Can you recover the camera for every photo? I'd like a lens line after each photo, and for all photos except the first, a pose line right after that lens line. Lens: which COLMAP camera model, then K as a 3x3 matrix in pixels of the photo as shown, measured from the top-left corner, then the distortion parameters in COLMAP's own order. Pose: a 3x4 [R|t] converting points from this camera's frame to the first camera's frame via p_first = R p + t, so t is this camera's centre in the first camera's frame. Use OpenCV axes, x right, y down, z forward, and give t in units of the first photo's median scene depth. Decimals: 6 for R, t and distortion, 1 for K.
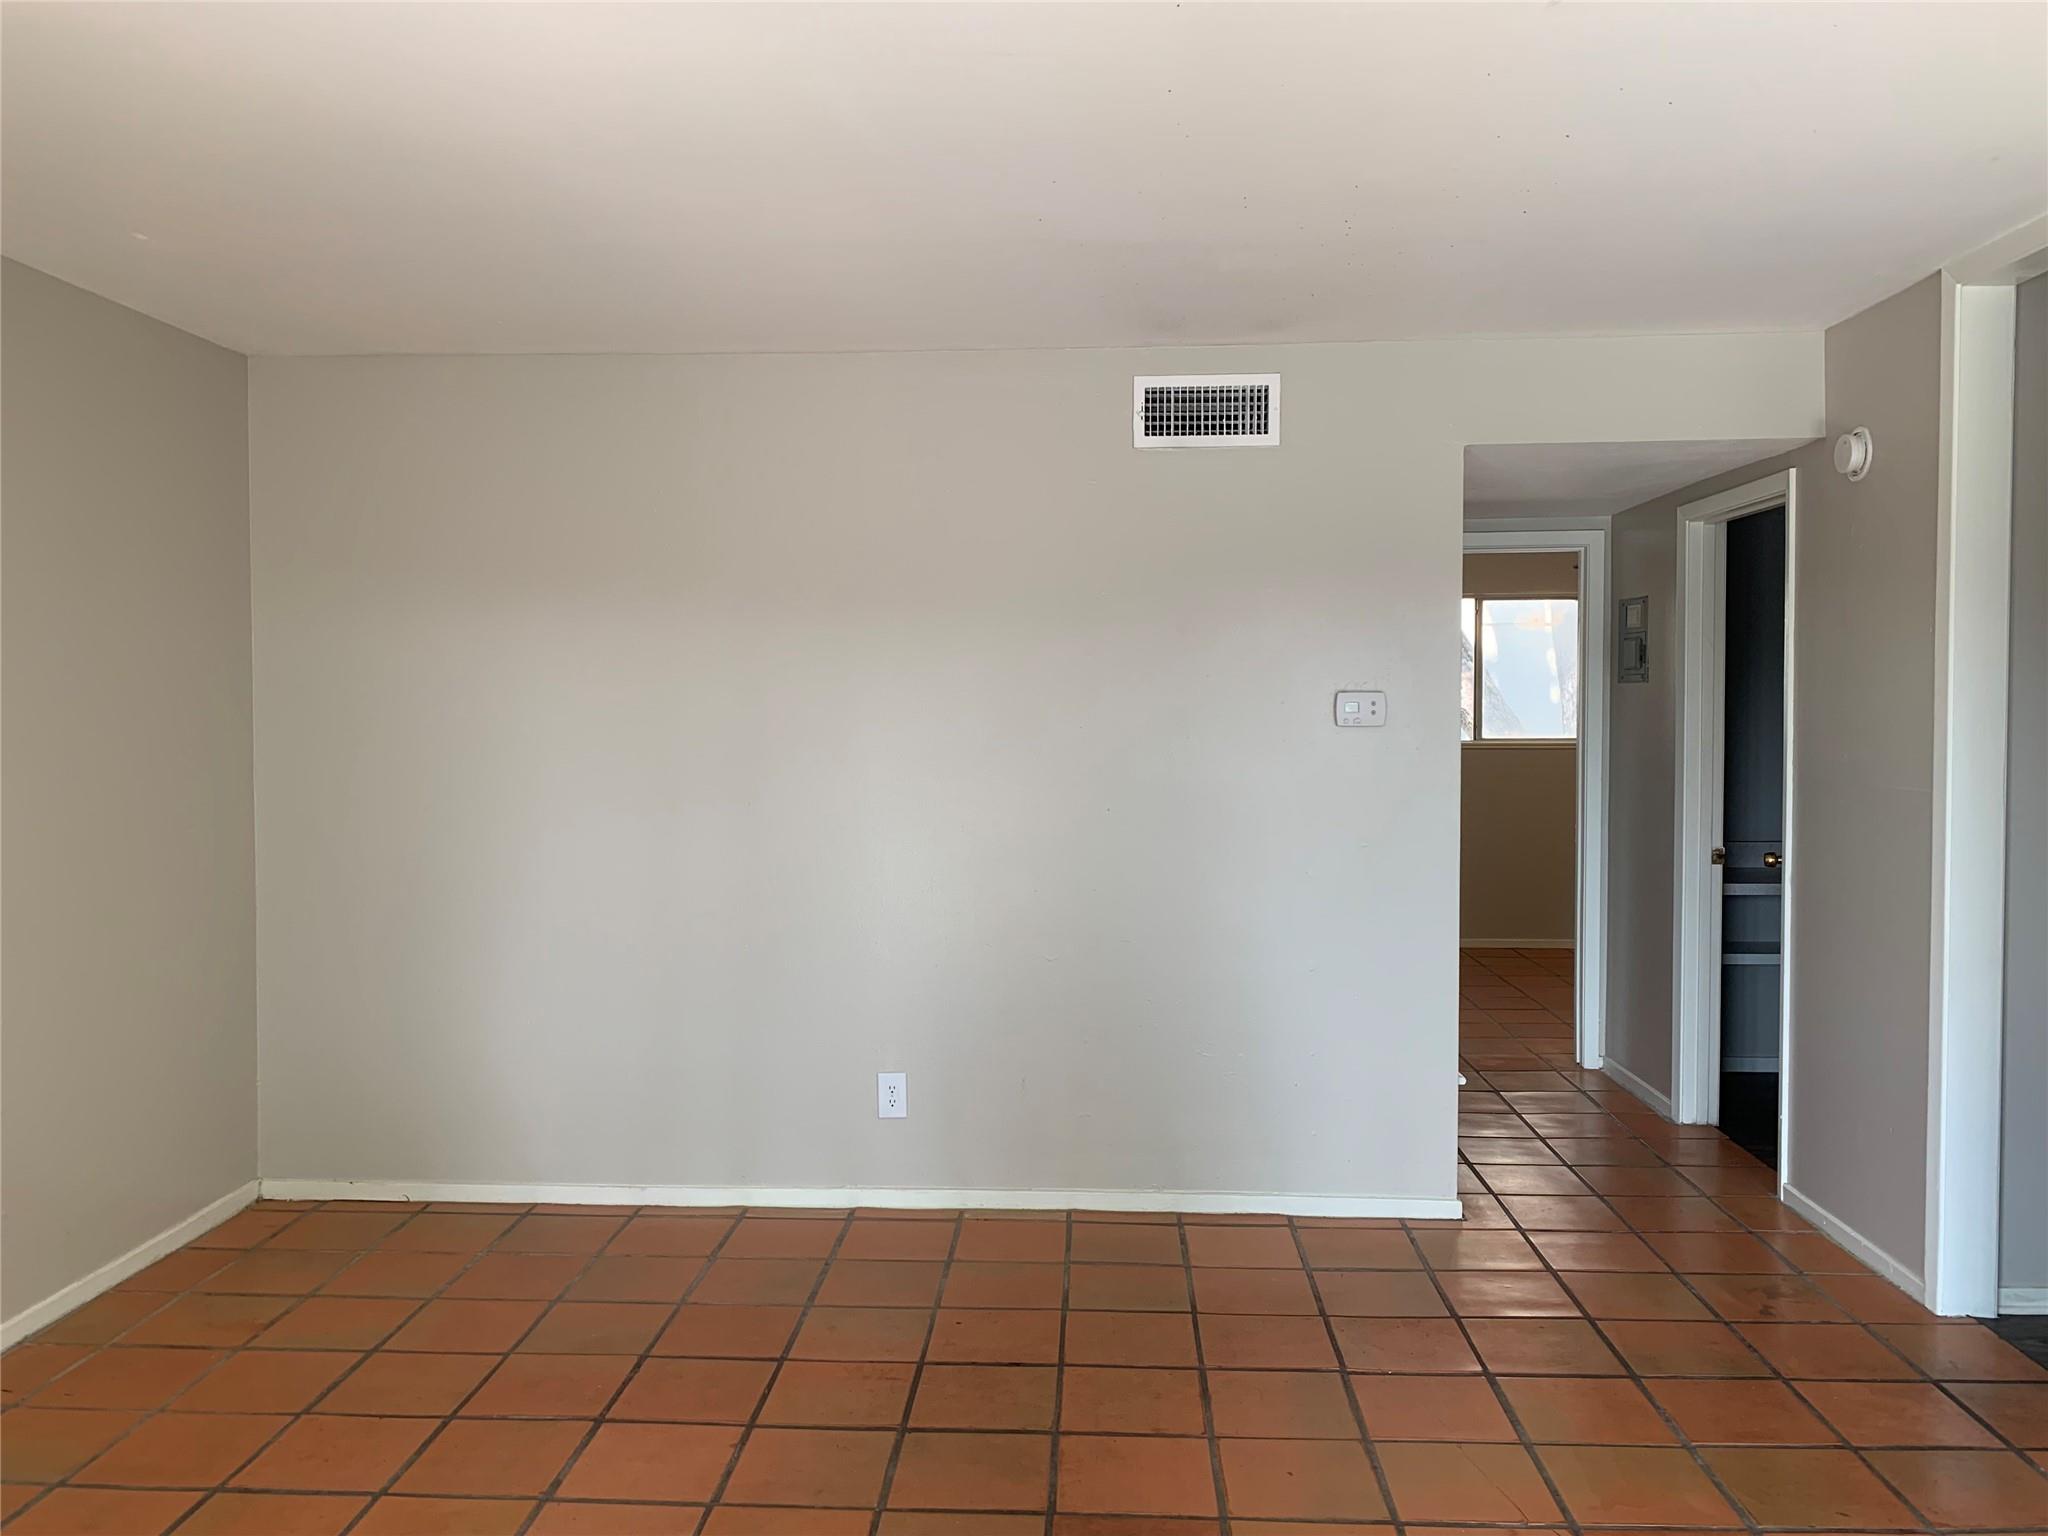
lens RADIAL K [[1575.9, 0, 1018.4], [0, 1575.9, 770.9], [0, 0, 1]] dist [0.000579, -0.000256]
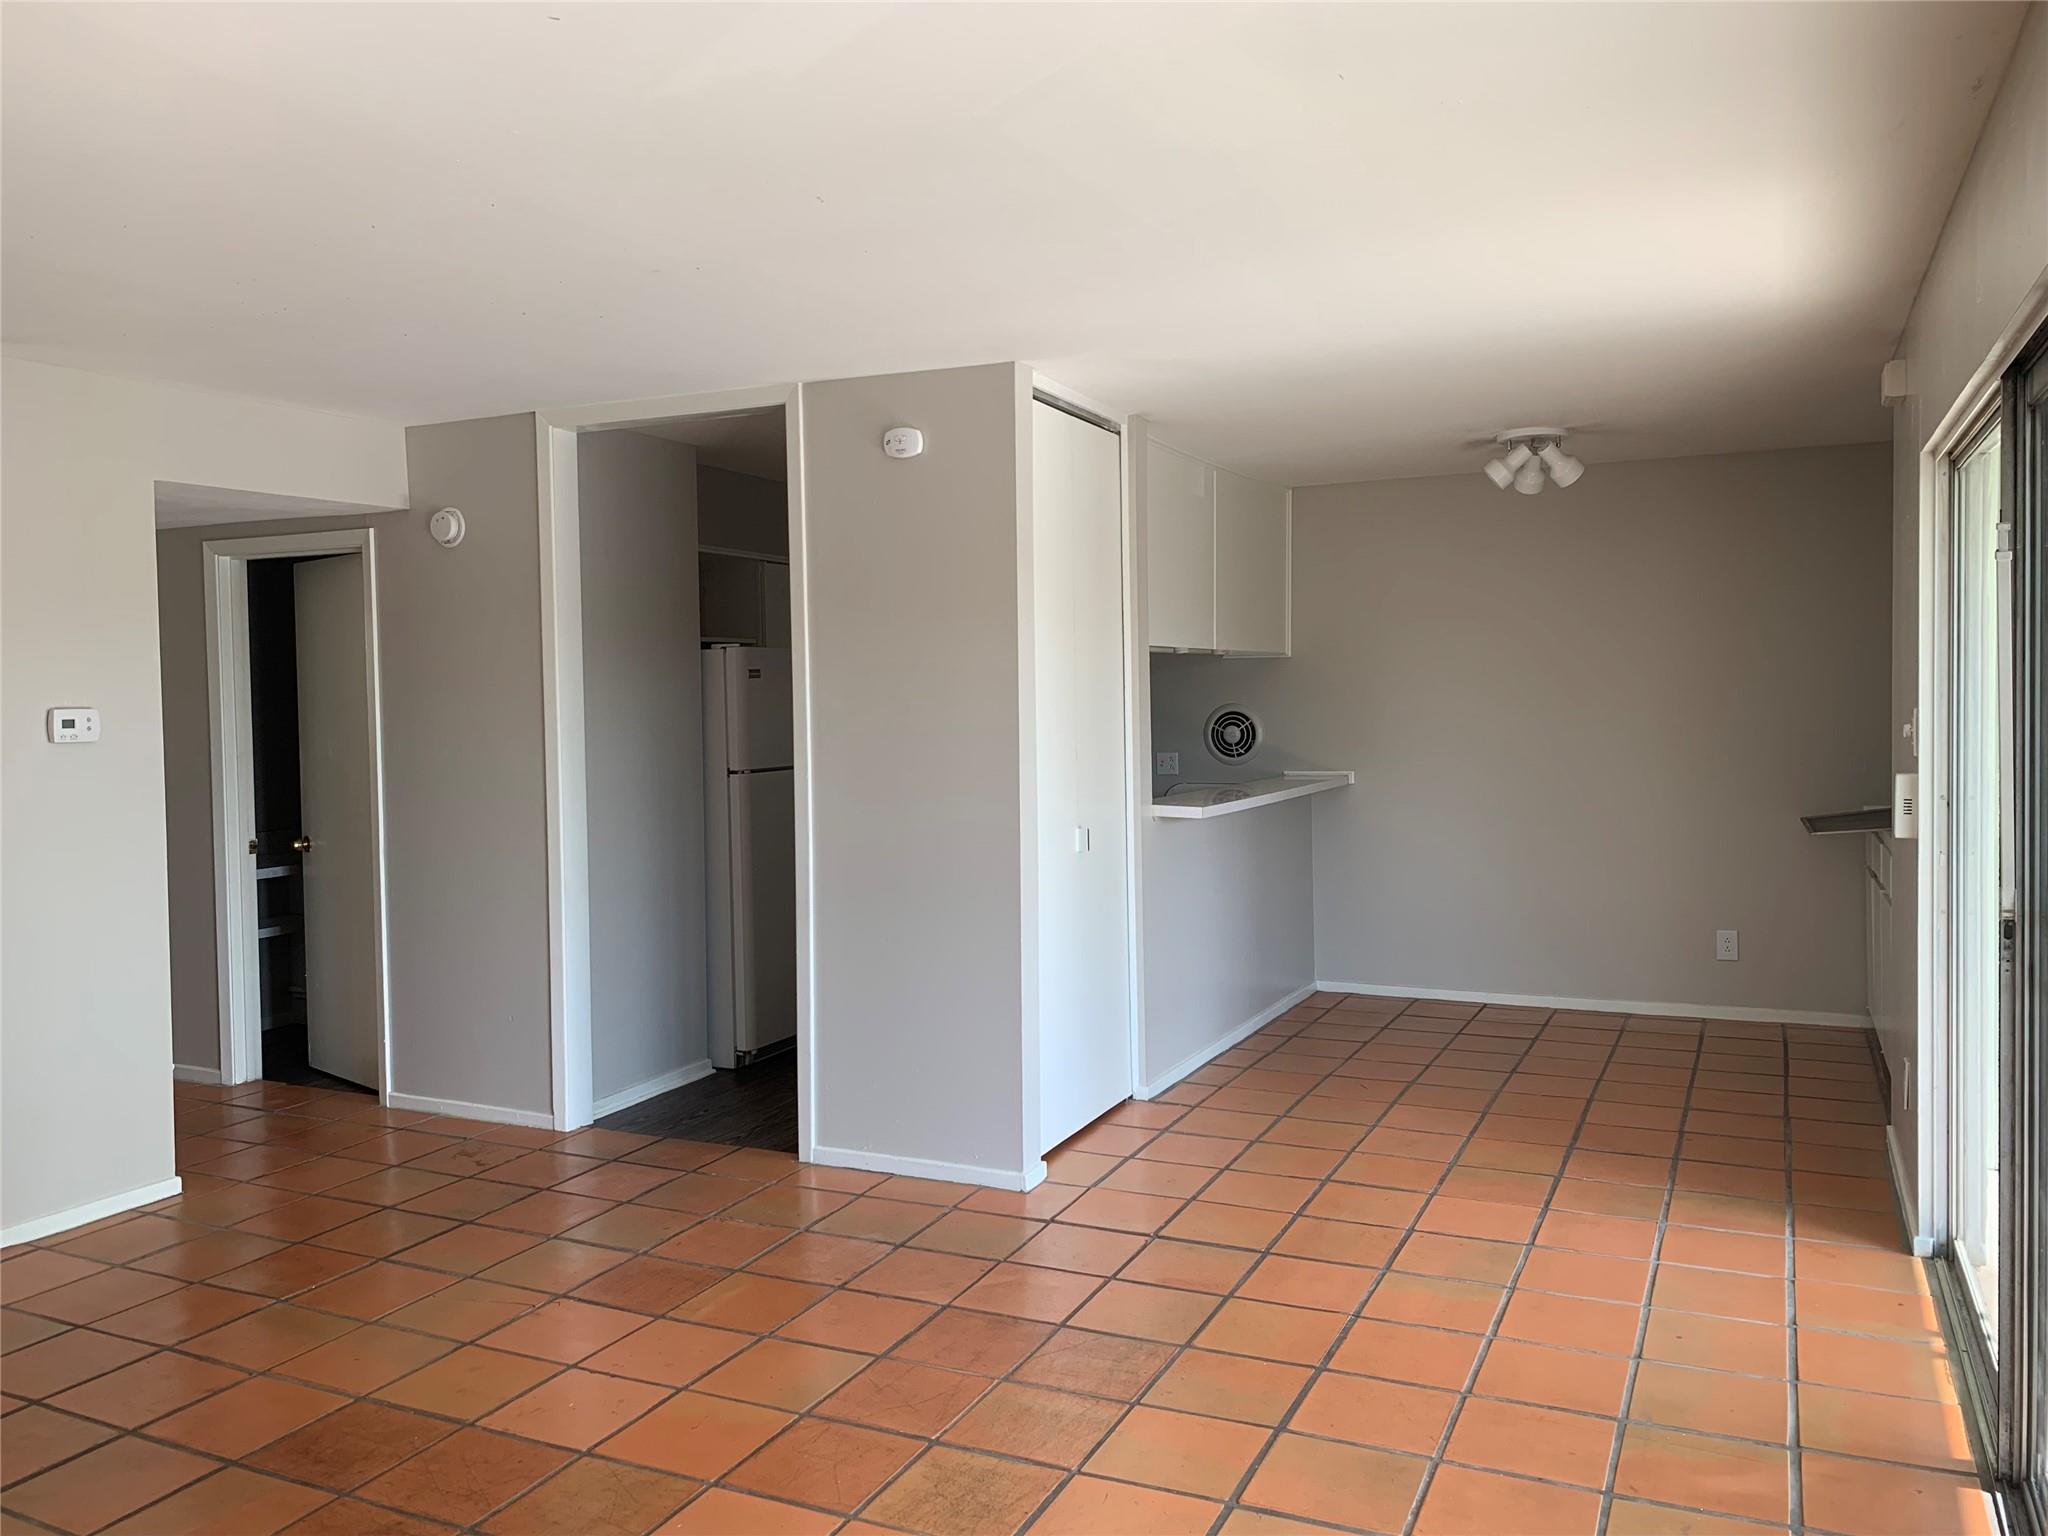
lens RADIAL K [[1575.9, 0, 1020.6], [0, 1575.9, 753.1], [0, 0, 1]] dist [0.000579, -0.000256]
pose [[0.381061, -0.040568, 0.923660, -0.499876], [0.059633, 0.998035, 0.019232, -0.004208], [-0.922625, 0.047752, 0.382731, 0.038548]]
